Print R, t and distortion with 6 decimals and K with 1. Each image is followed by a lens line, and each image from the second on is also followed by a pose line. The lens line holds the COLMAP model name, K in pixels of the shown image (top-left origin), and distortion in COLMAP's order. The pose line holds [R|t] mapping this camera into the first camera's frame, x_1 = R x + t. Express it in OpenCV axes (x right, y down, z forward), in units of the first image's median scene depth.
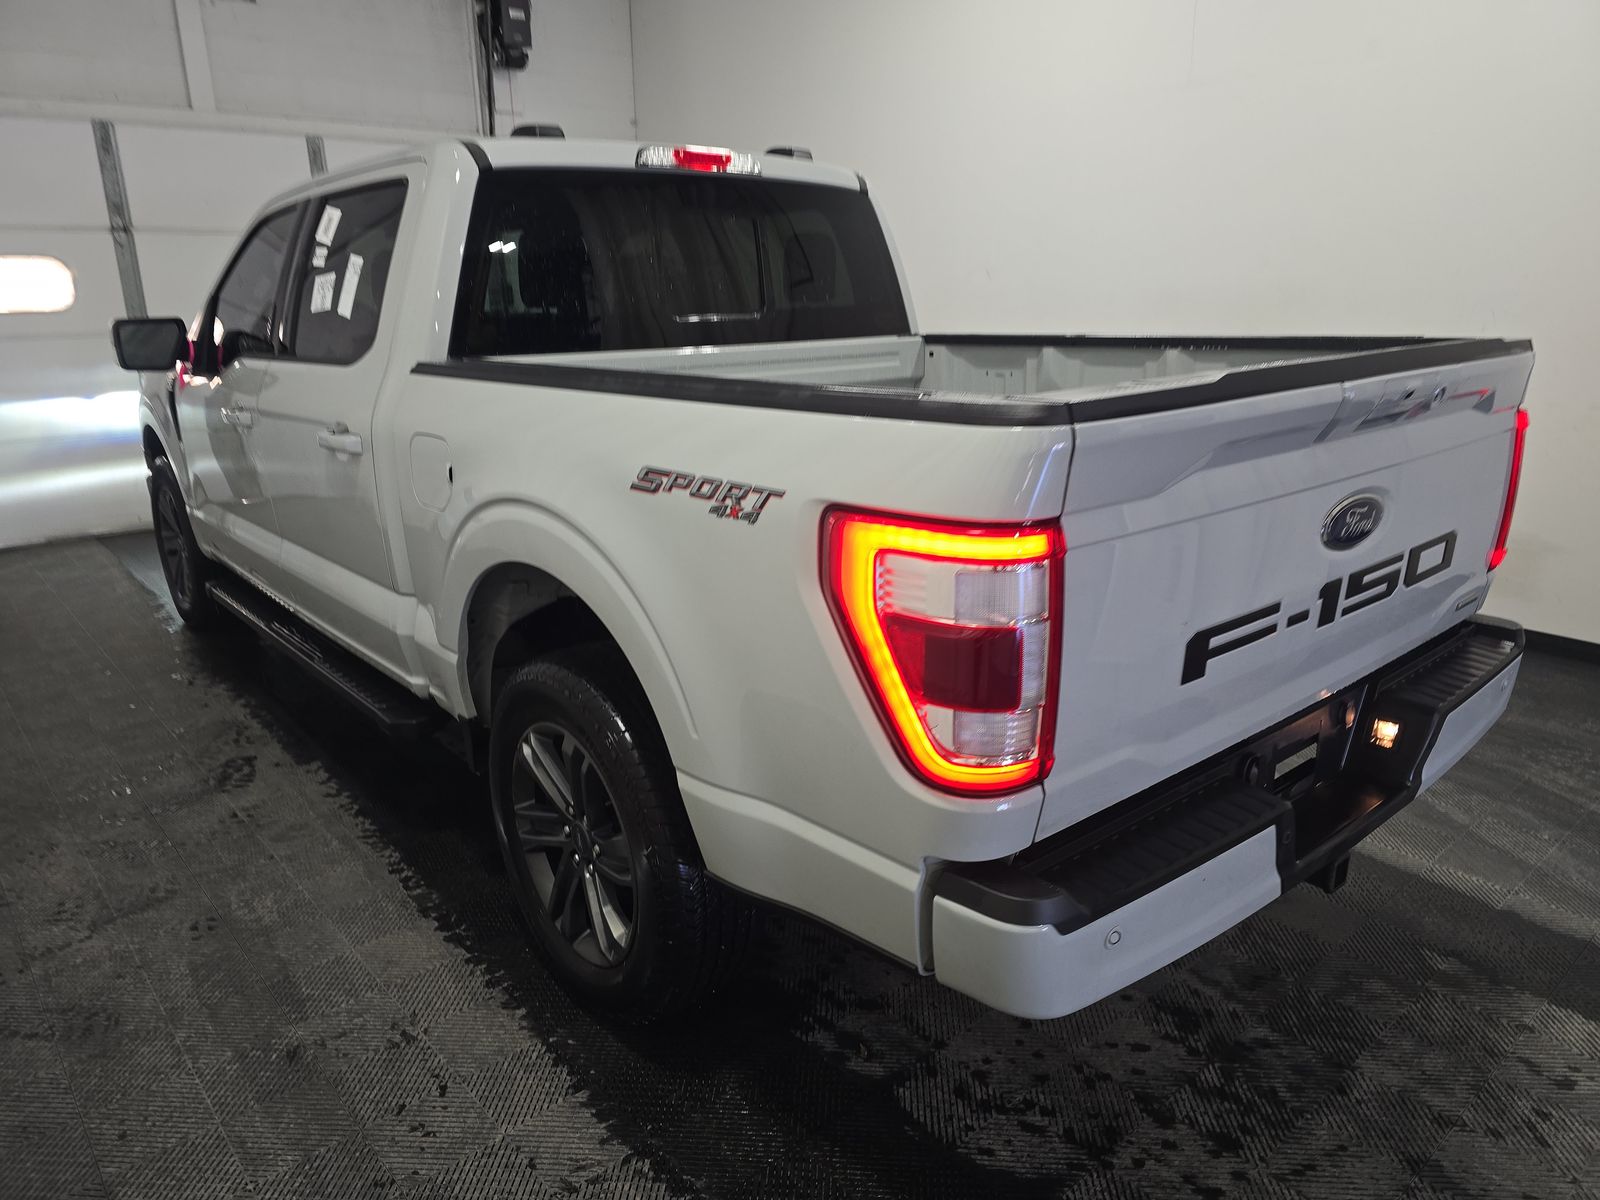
lens RADIAL K [[1062.4, 0, 804.9], [0, 1062.4, 599.0], [0, 0, 1]] dist [0.065639, -0.059176]
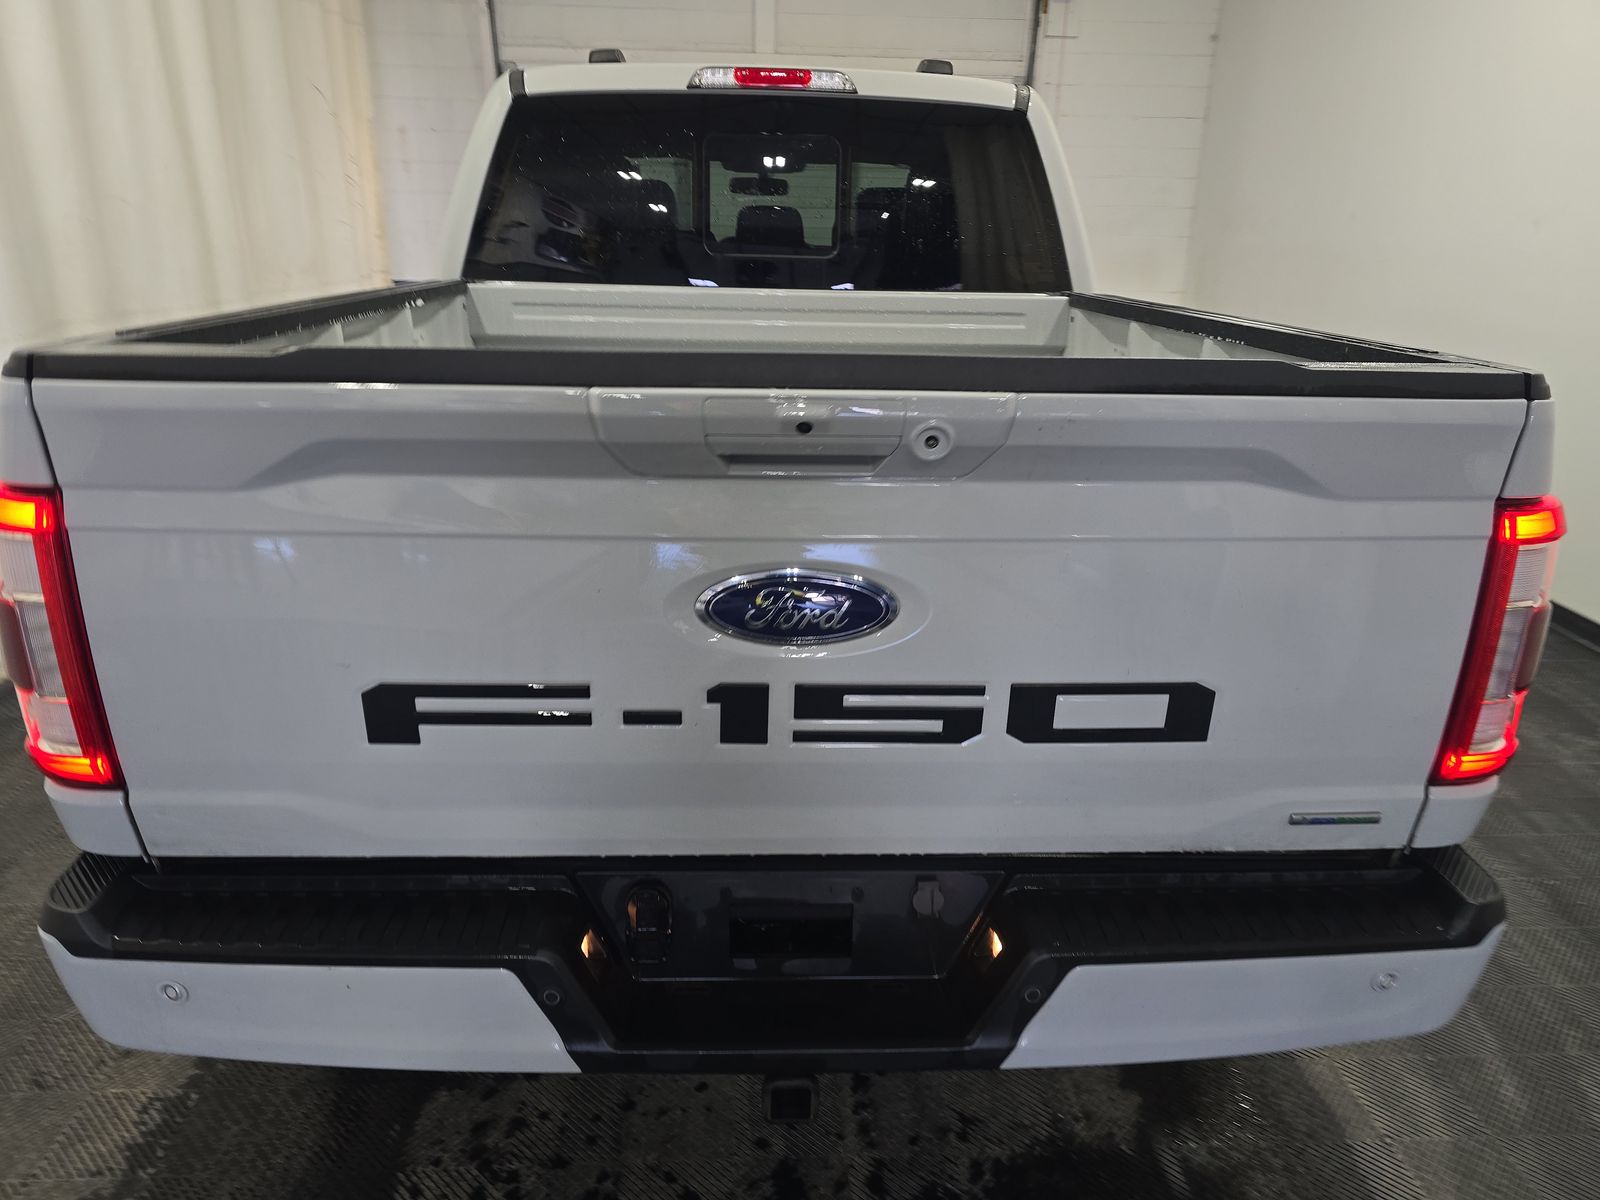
lens RADIAL K [[1062.4, 0, 804.9], [0, 1062.4, 599.0], [0, 0, 1]] dist [0.065639, -0.059176]
pose [[0.792444, 0.232969, -0.563700, 0.560683], [-0.202984, 0.972232, 0.116457, -0.098033], [0.575178, 0.022136, 0.817729, 0.295430]]
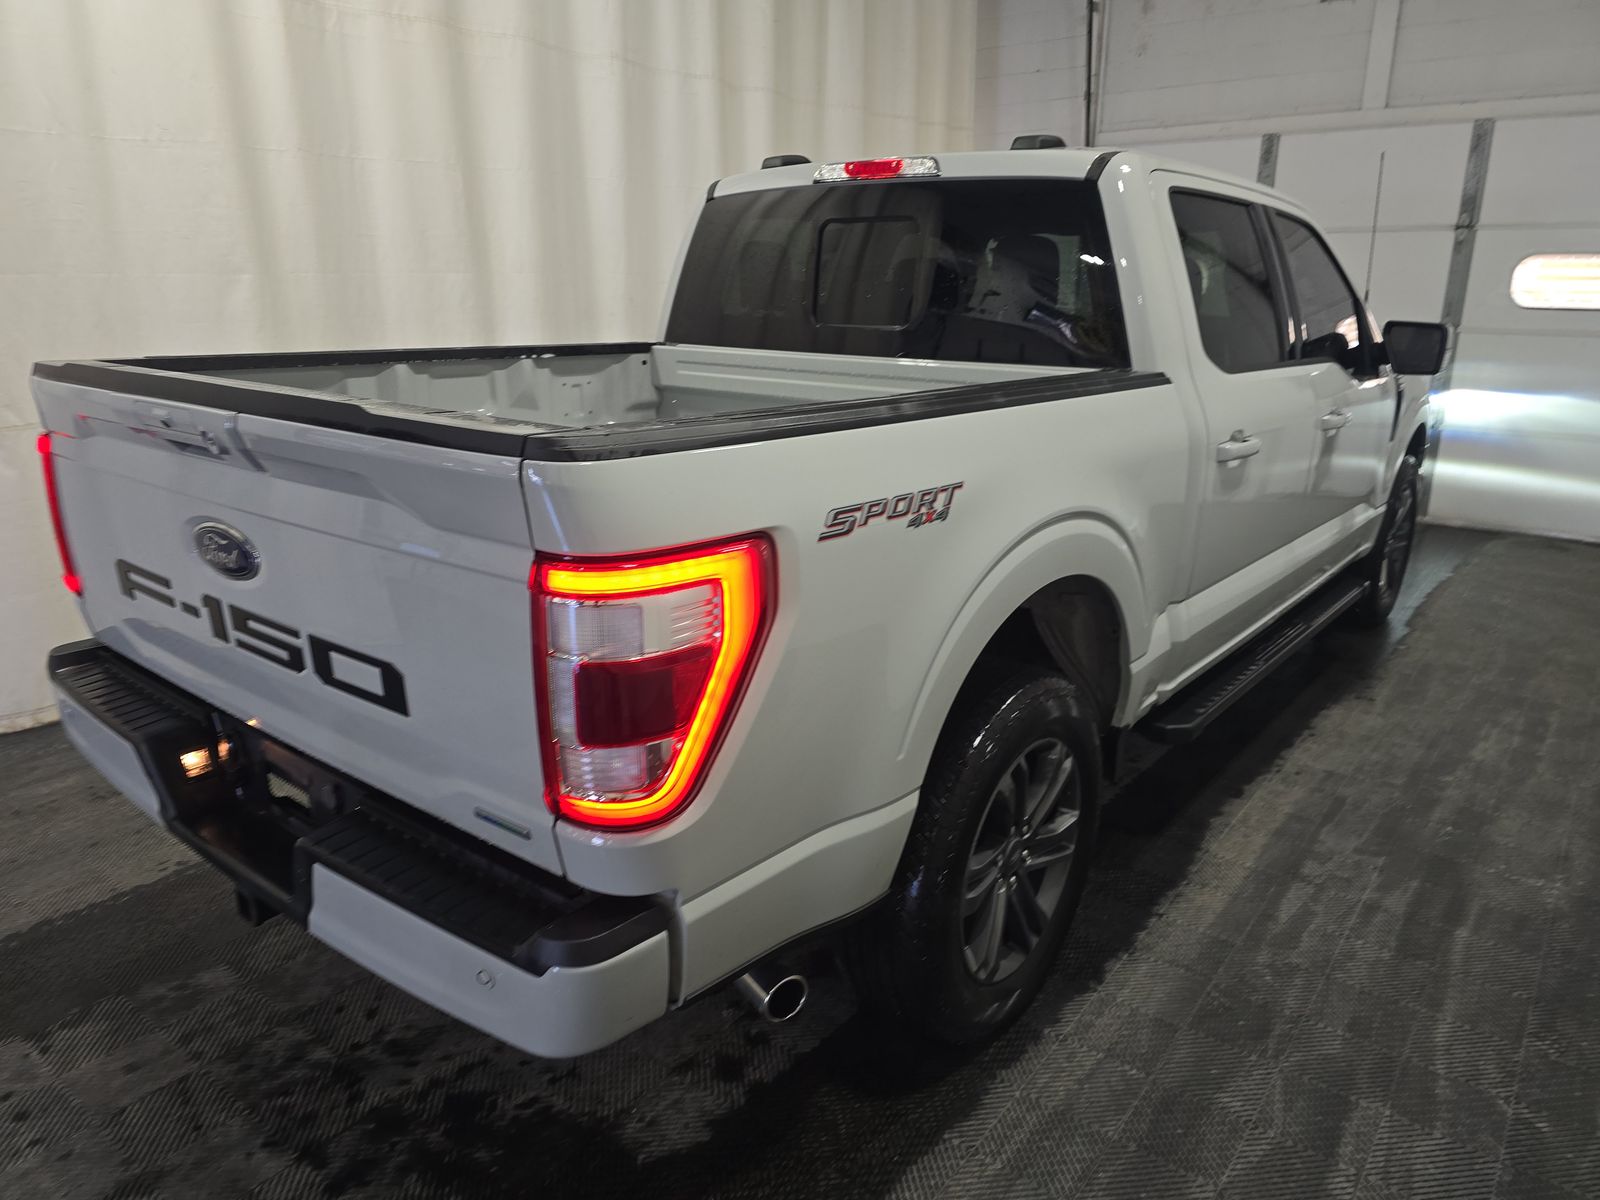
lens RADIAL K [[1062.4, 0, 804.9], [0, 1062.4, 599.0], [0, 0, 1]] dist [0.065639, -0.059176]
pose [[0.199522, 0.296283, -0.934028, 0.983515], [-0.287572, 0.928926, 0.233235, -0.261983], [0.936746, 0.222065, 0.270544, 0.787326]]
